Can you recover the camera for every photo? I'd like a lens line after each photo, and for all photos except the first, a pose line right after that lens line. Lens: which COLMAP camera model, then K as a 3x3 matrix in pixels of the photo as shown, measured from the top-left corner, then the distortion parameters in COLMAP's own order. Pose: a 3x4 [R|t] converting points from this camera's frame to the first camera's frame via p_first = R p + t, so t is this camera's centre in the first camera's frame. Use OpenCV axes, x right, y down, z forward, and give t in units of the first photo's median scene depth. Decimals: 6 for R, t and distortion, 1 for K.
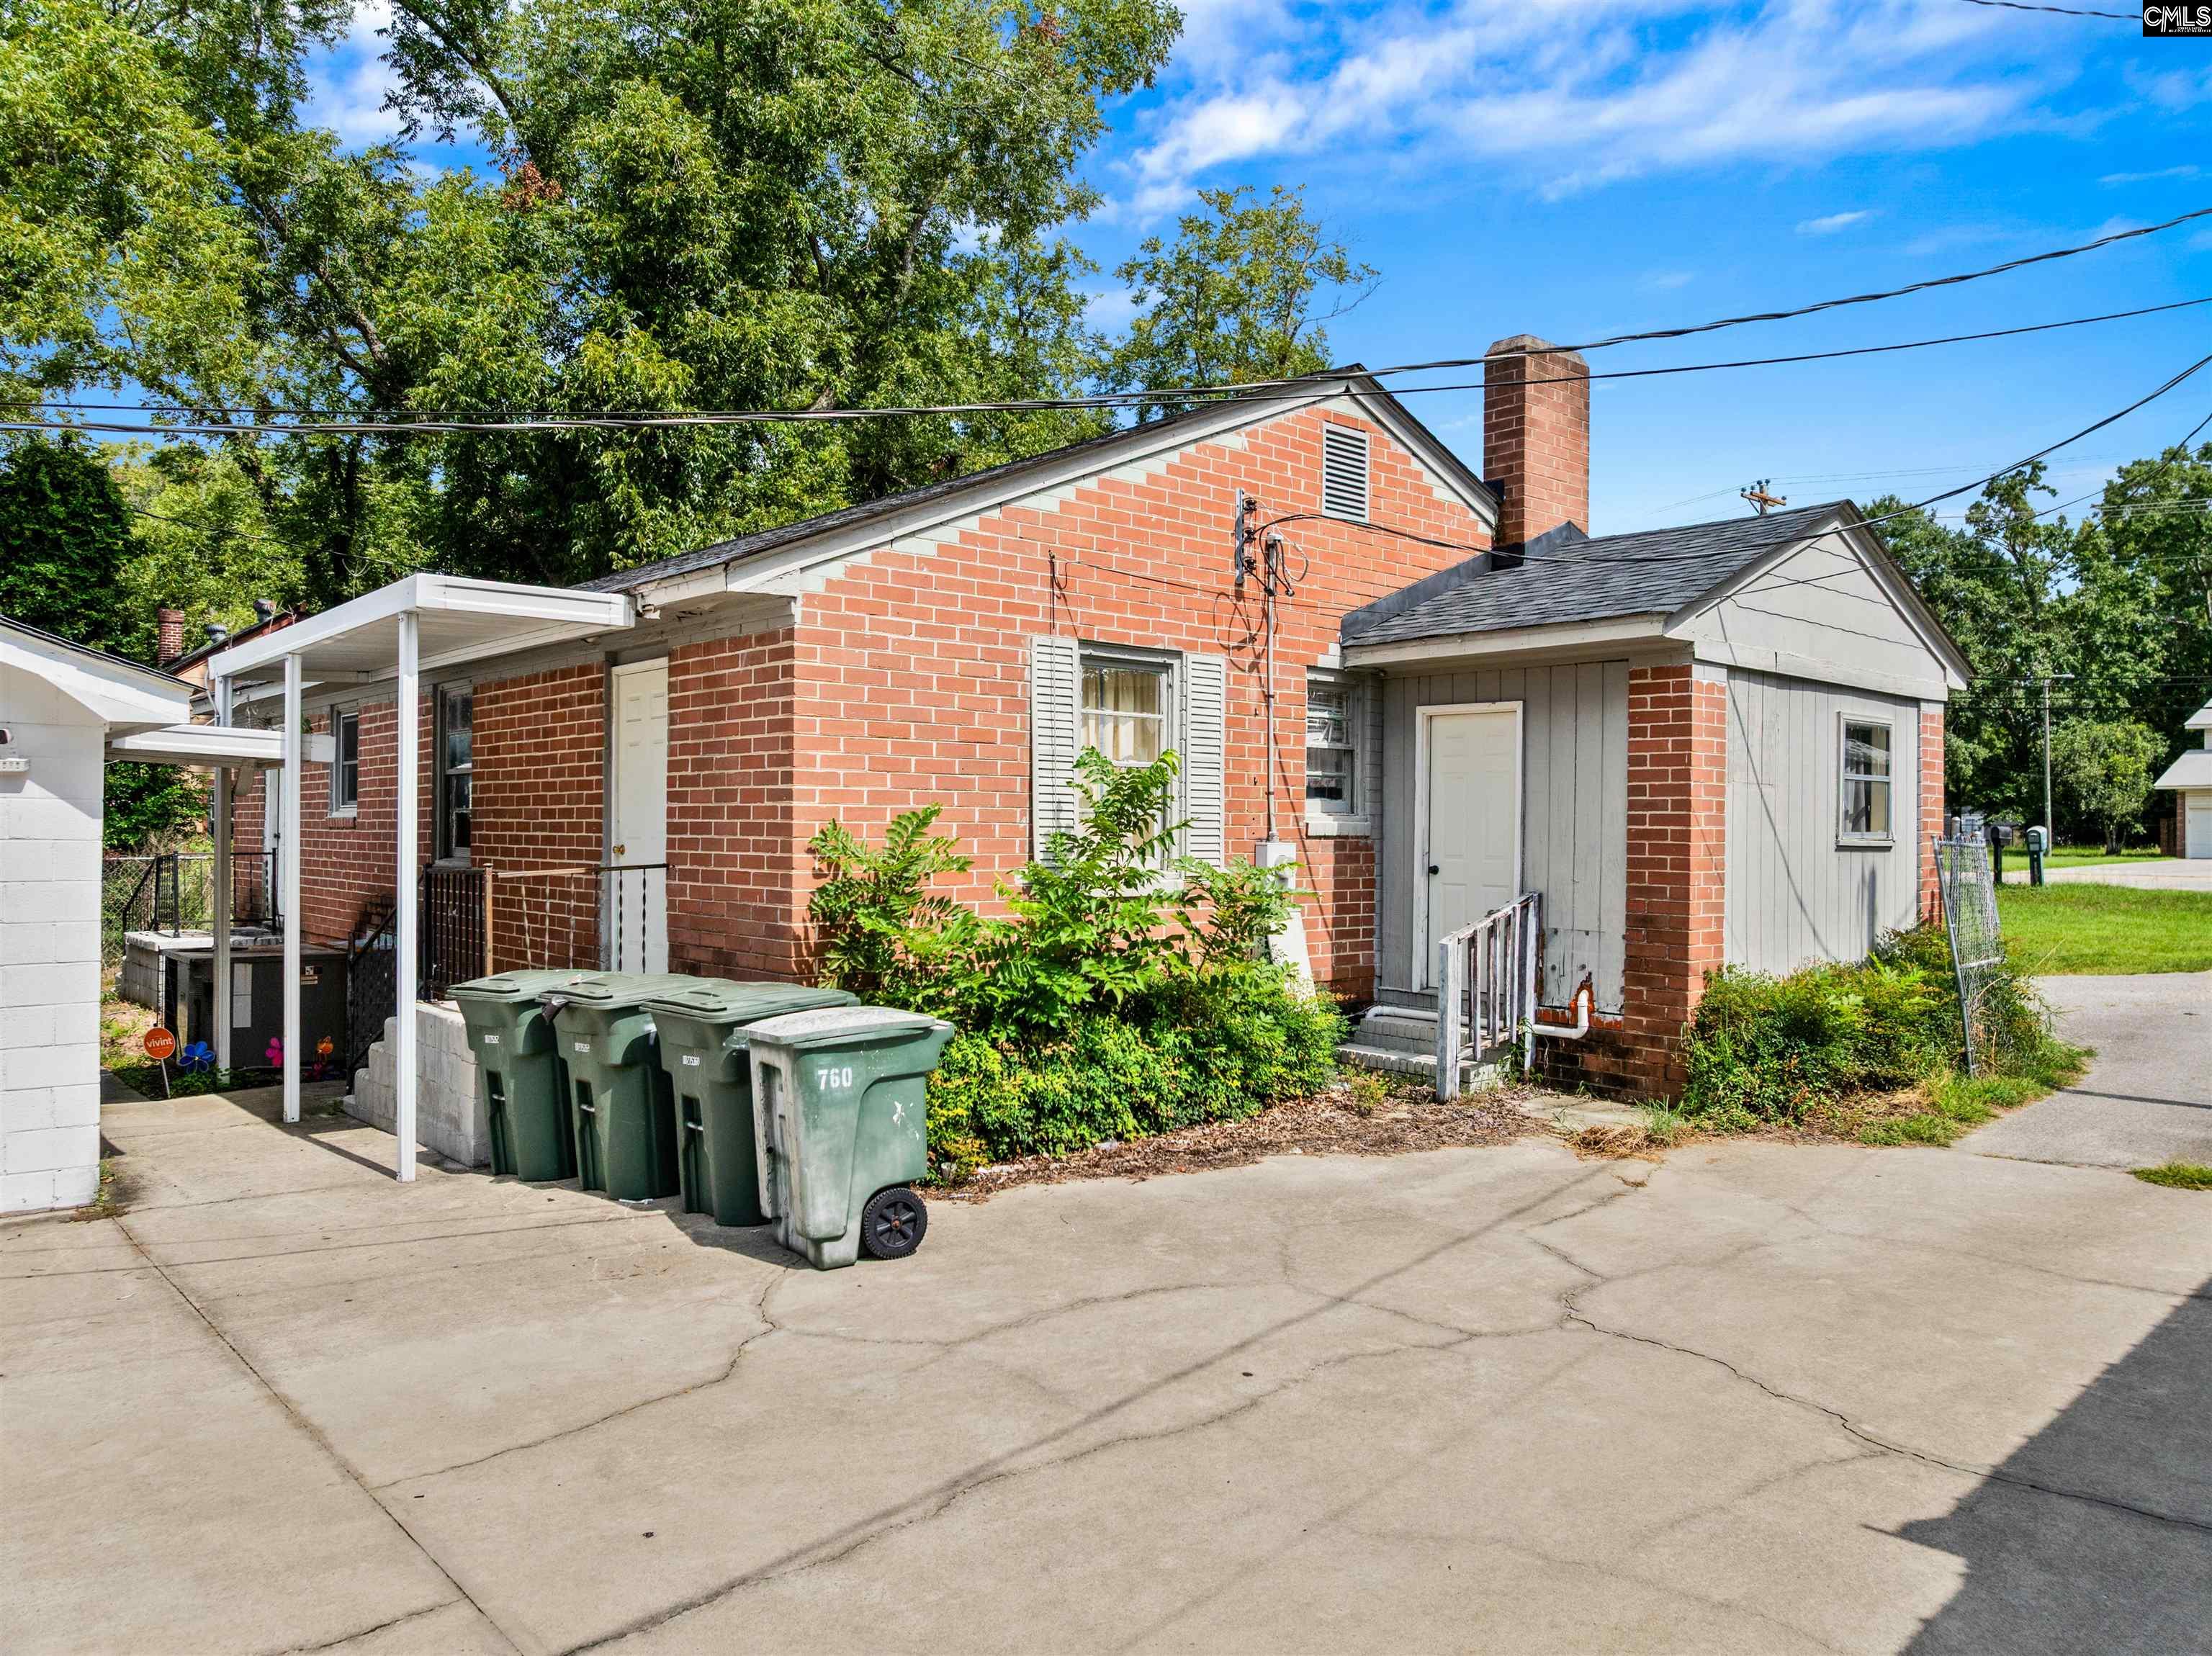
lens RADIAL K [[1555.0, 0, 1106.0], [0, 1555.0, 828.0], [0, 0, 1]] dist [-0.035215, 0.004674]
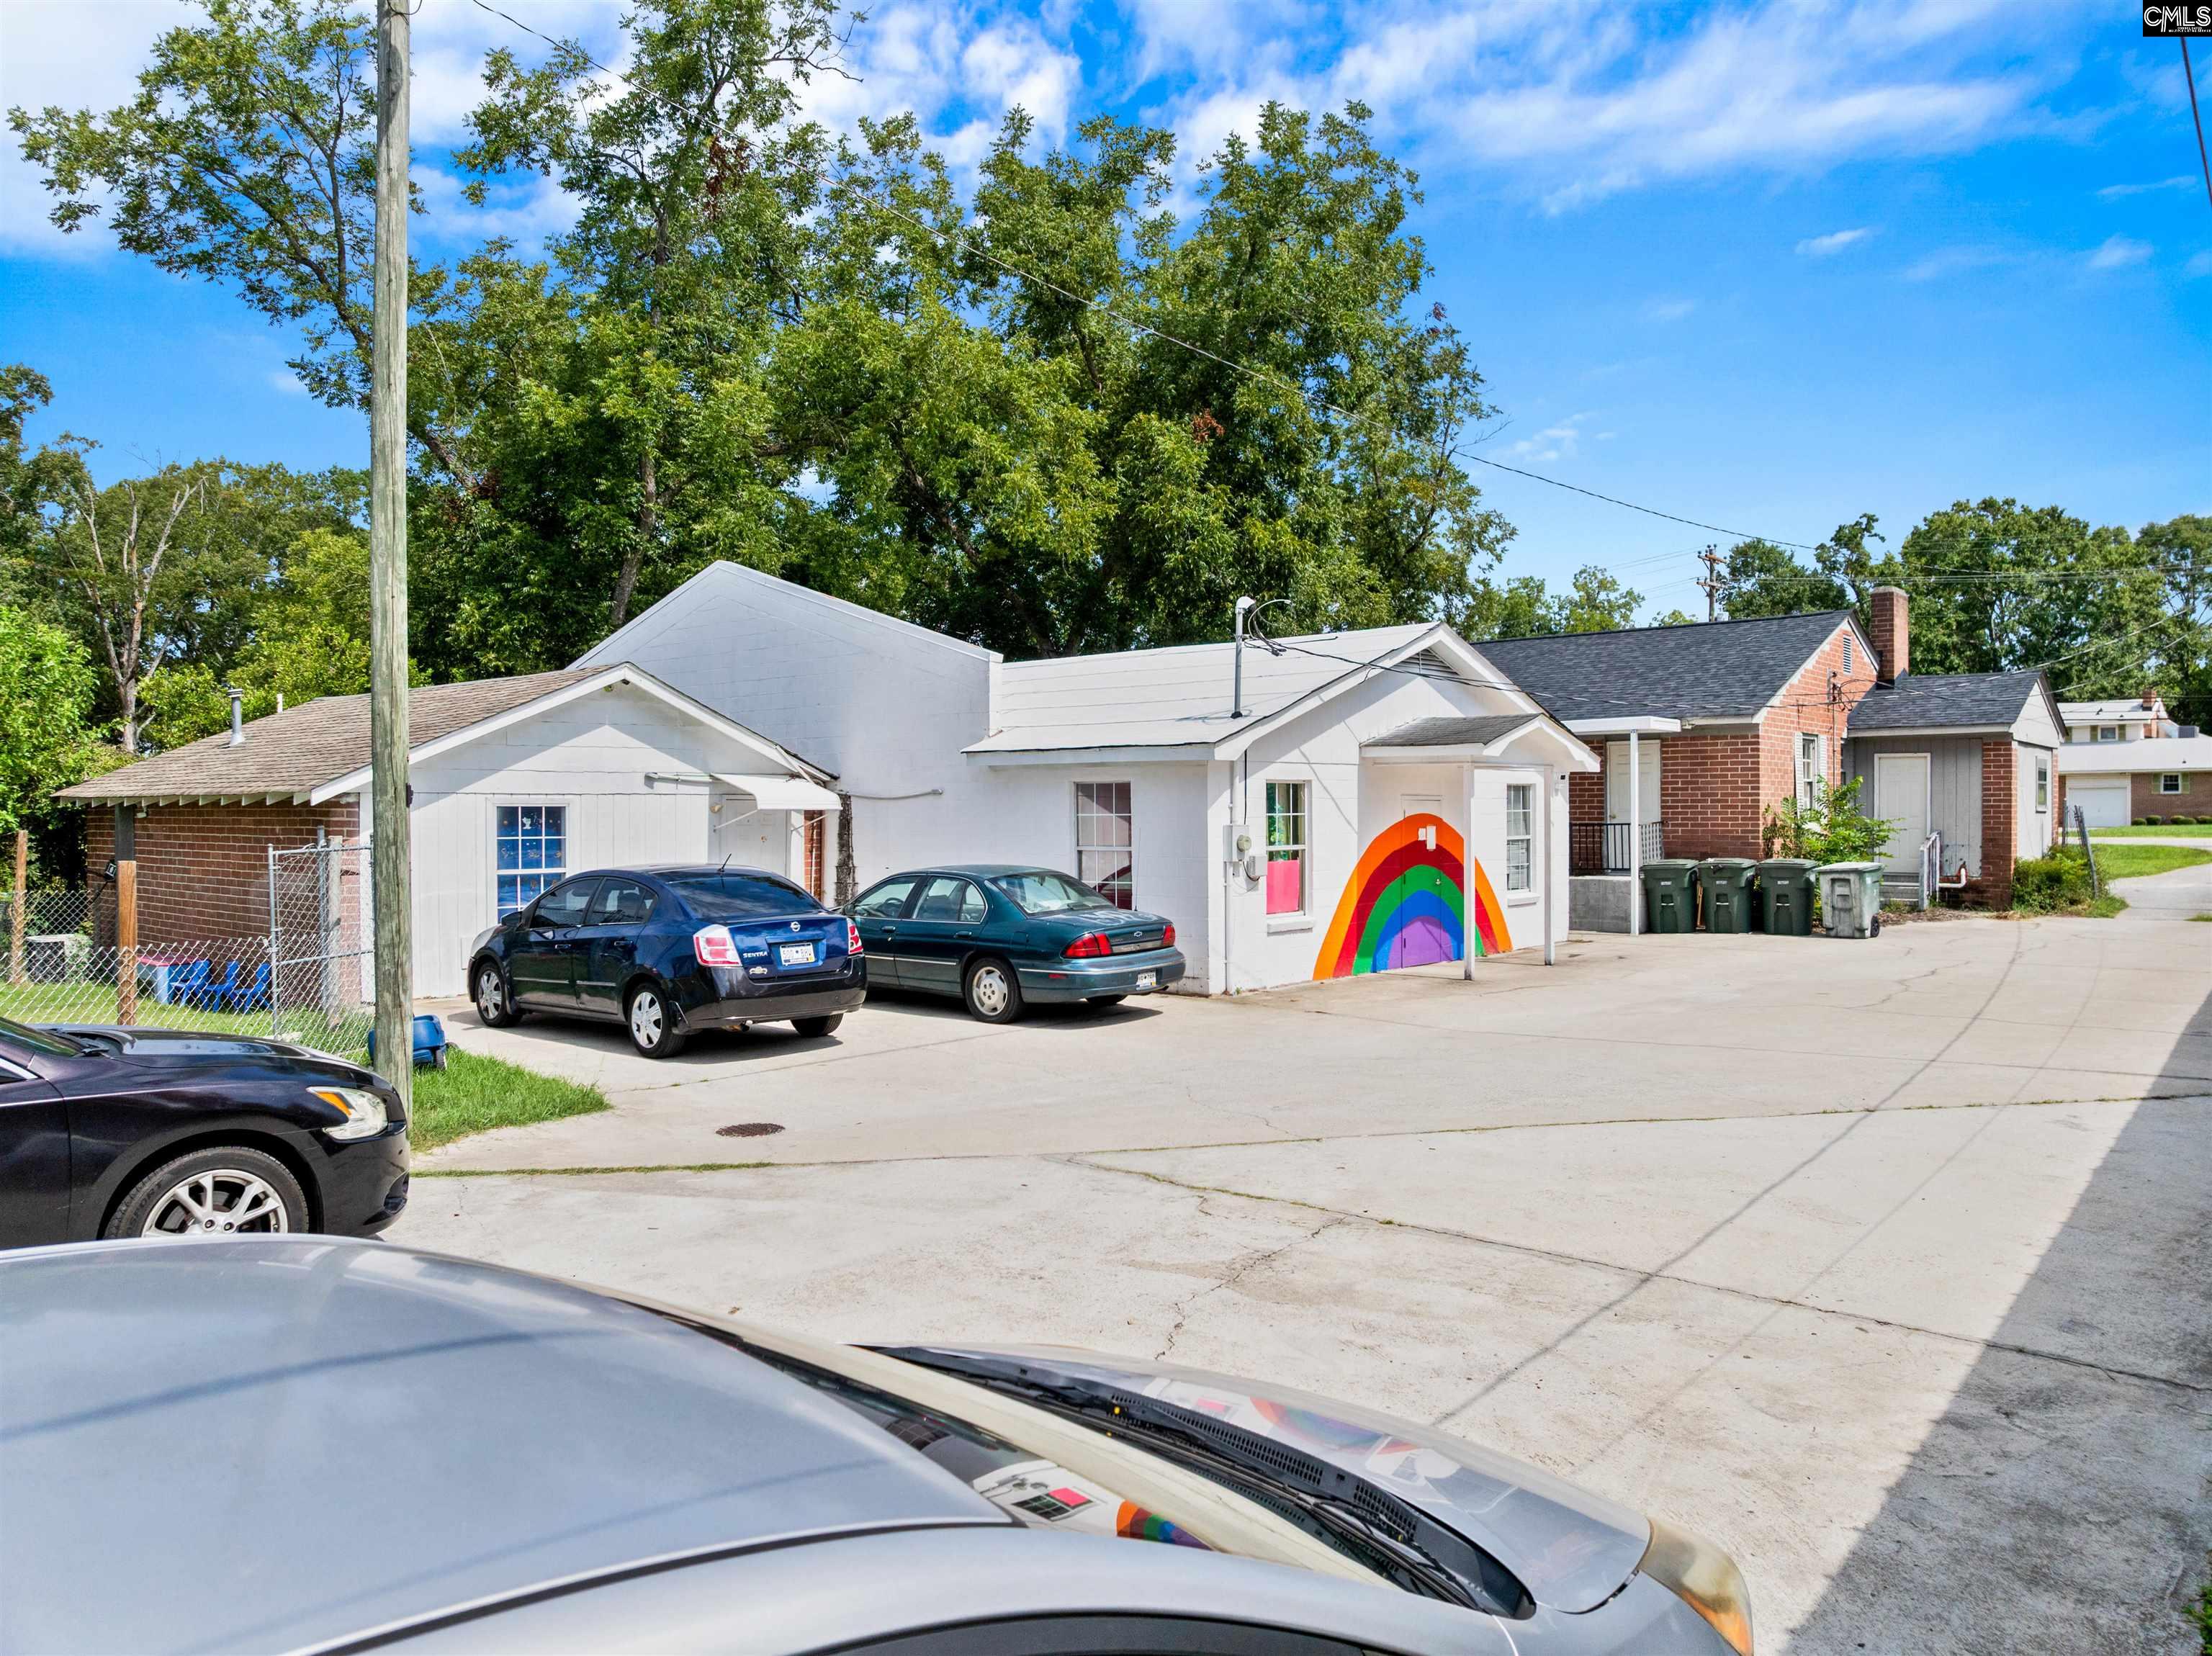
lens RADIAL K [[1560.1, 0, 1106.0], [0, 1560.1, 828.0], [0, 0, 1]] dist [-0.083660, 0.057907]
pose [[0.991495, -0.012942, 0.129503, -1.160744], [0.011880, 0.999889, 0.008974, -0.000079], [-0.129604, -0.007359, 0.991538, -1.070113]]
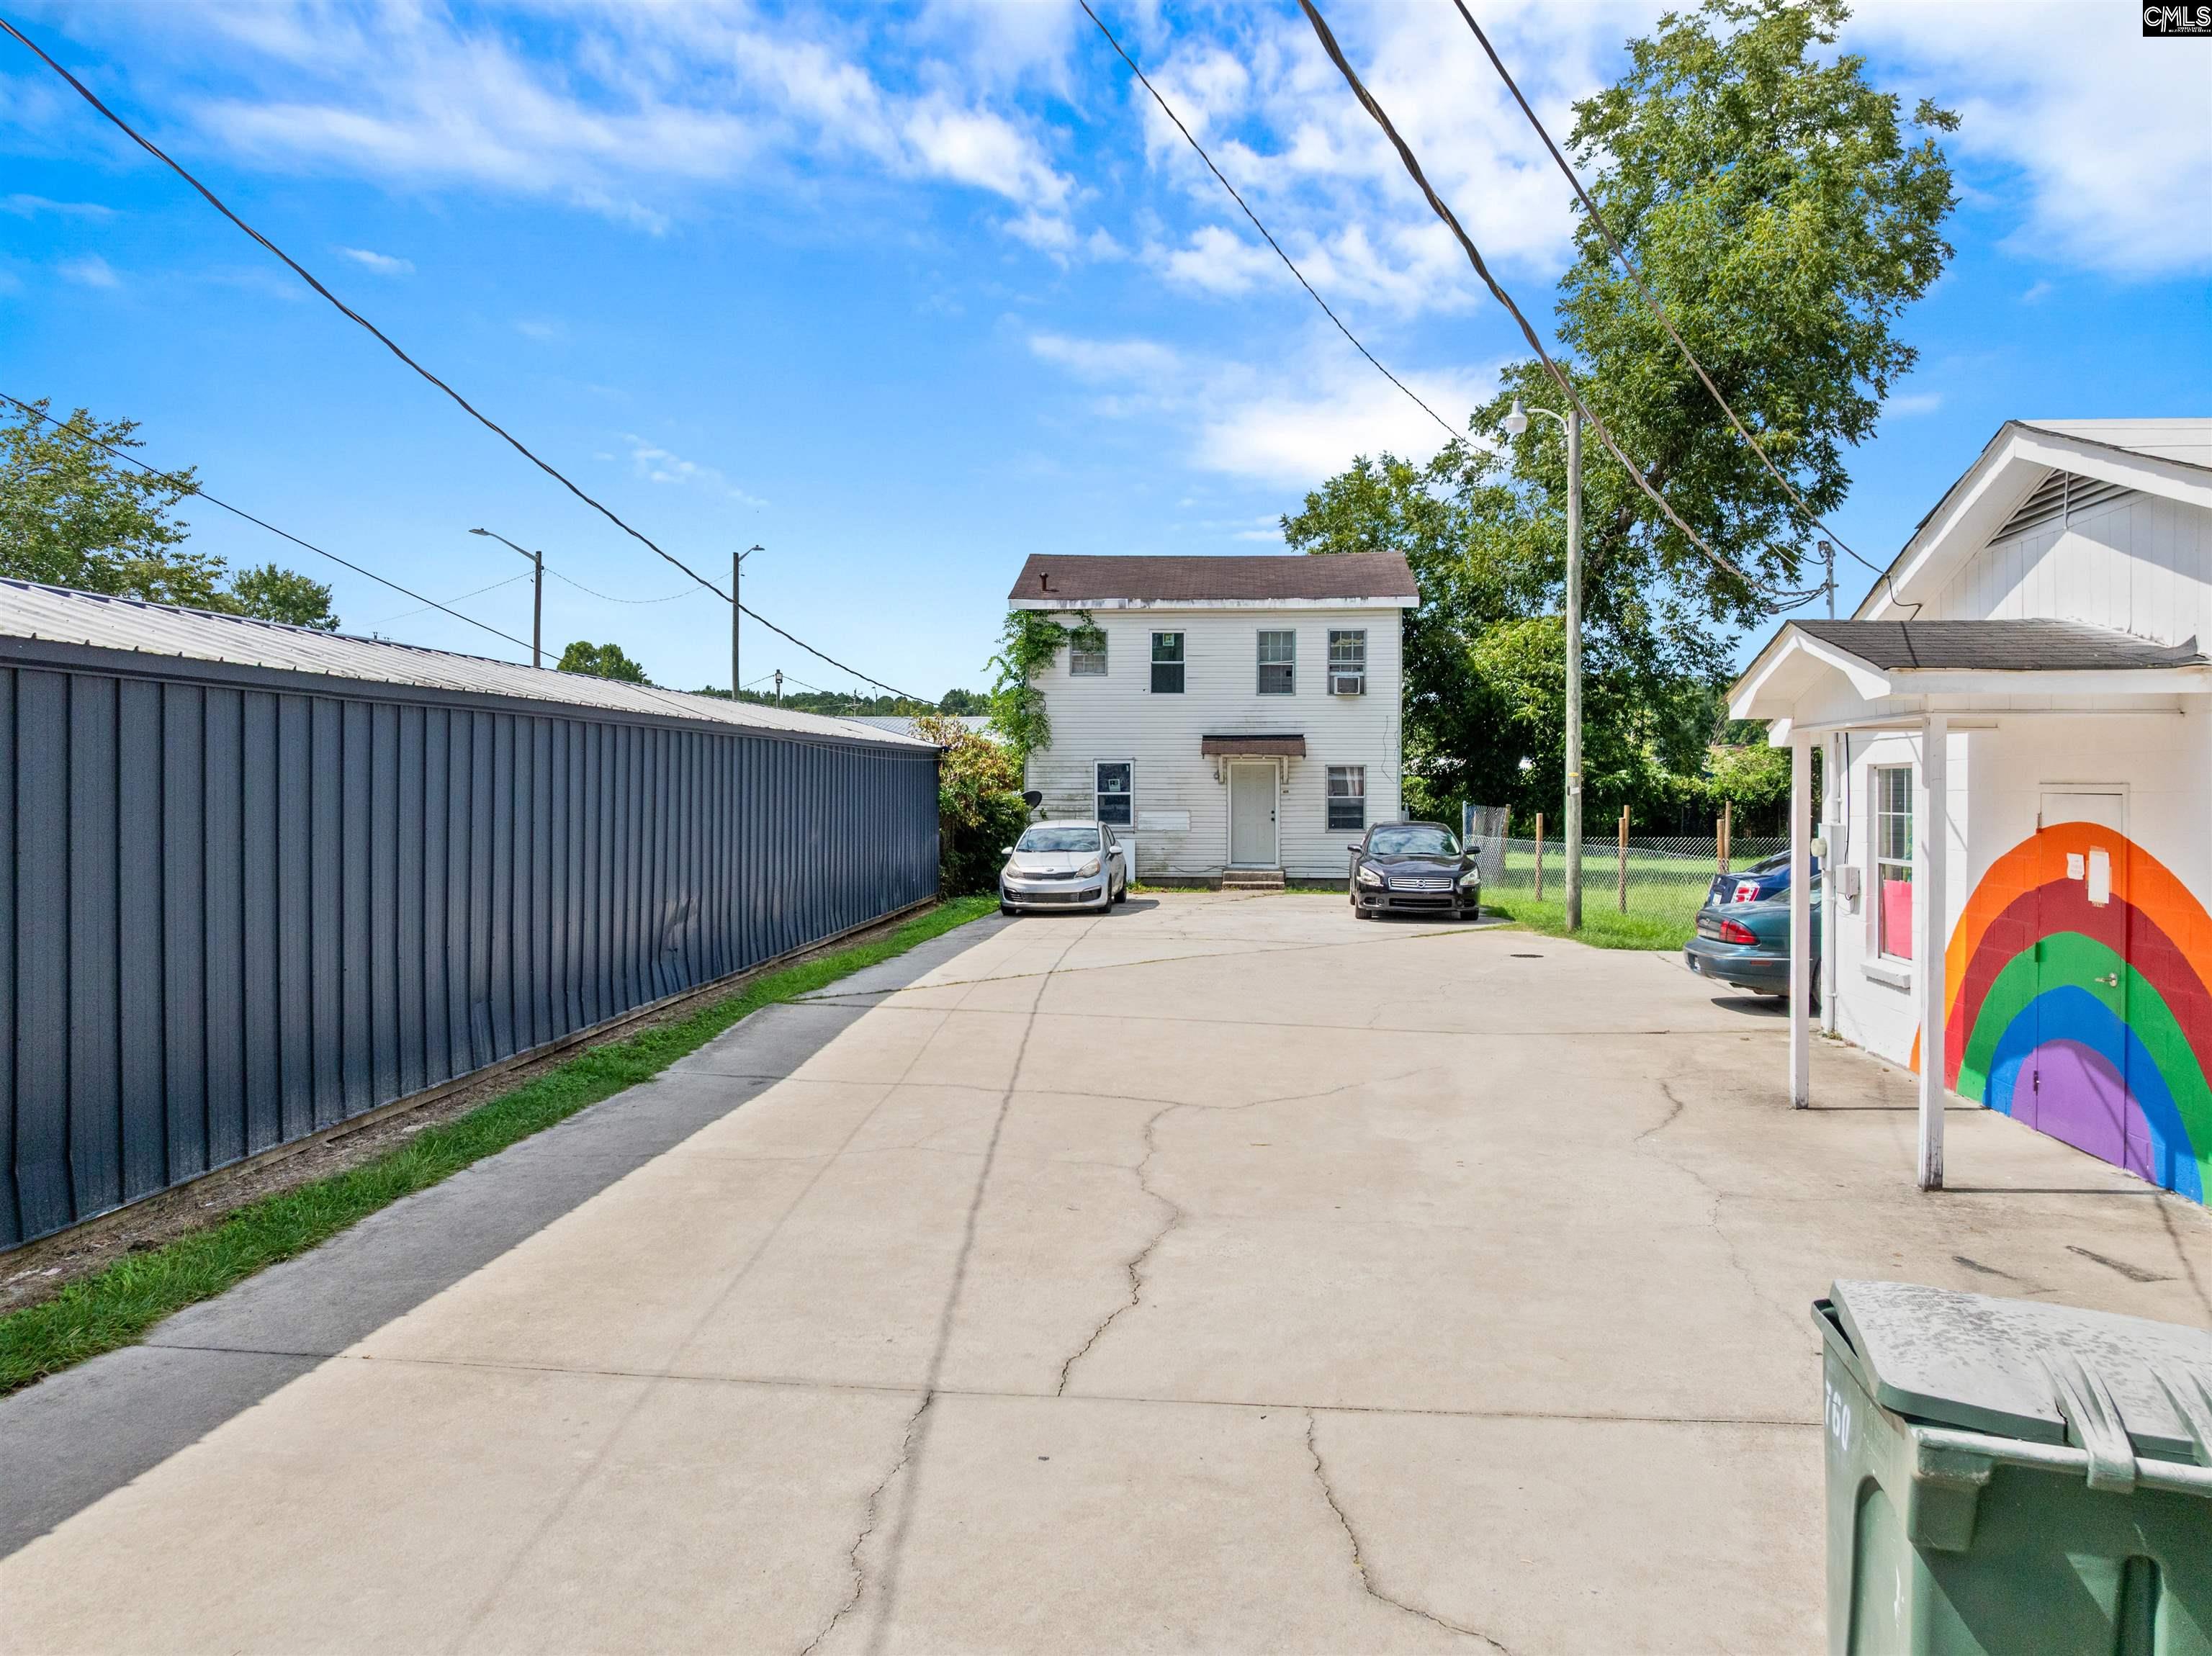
lens RADIAL K [[1560.1, 0, 1106.0], [0, 1560.1, 828.0], [0, 0, 1]] dist [-0.083660, 0.057907]
pose [[-0.735550, 0.007655, -0.677427, 0.141071], [-0.012908, 0.999596, 0.025311, -0.006439], [0.677348, 0.027361, -0.735154, 0.624631]]
